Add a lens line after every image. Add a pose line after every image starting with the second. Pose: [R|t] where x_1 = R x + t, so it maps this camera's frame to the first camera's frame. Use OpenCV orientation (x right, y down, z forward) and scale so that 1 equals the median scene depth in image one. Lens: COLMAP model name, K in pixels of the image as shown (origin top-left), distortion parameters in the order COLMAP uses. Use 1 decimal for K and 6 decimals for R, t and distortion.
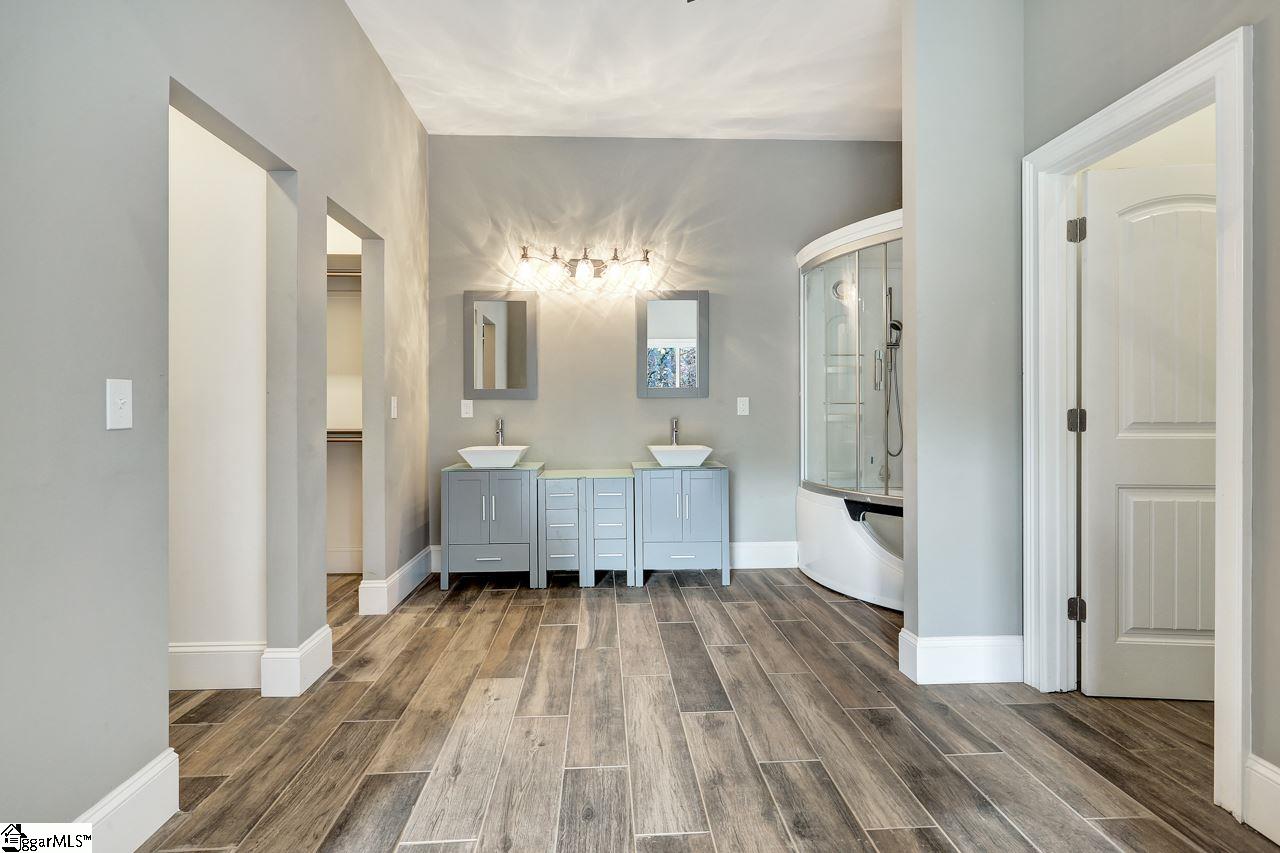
lens RADIAL K [[628.6, 0, 632.4], [0, 628.6, 422.8], [0, 0, 1]] dist [-0.005044, 0.000435]
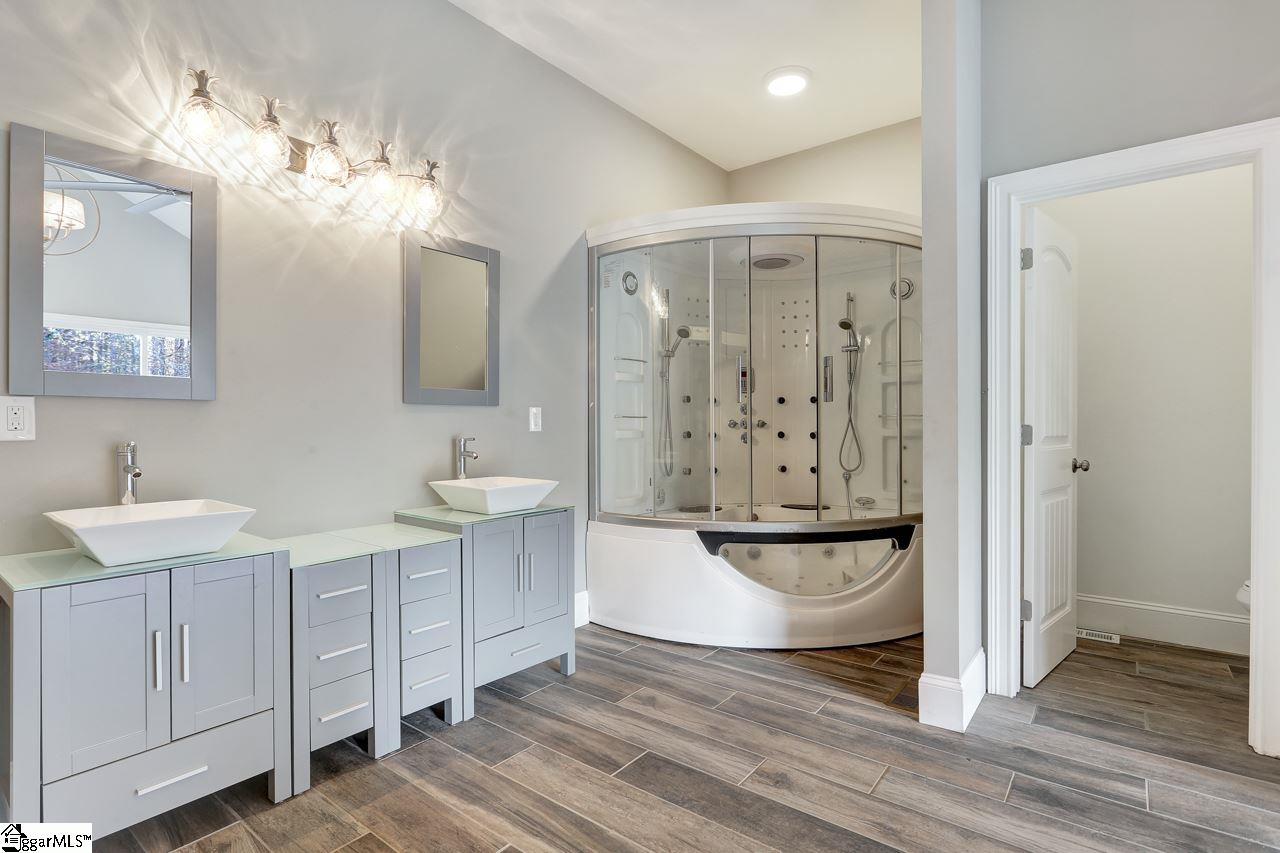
lens RADIAL K [[628.6, 0, 641.3], [0, 628.6, 431.1], [0, 0, 1]] dist [-0.005044, 0.000435]
pose [[0.658708, -0.004540, 0.752385, -0.342425], [0.012284, 0.999913, -0.004720, -0.008939], [-0.752298, 0.012352, 0.658707, 0.499537]]
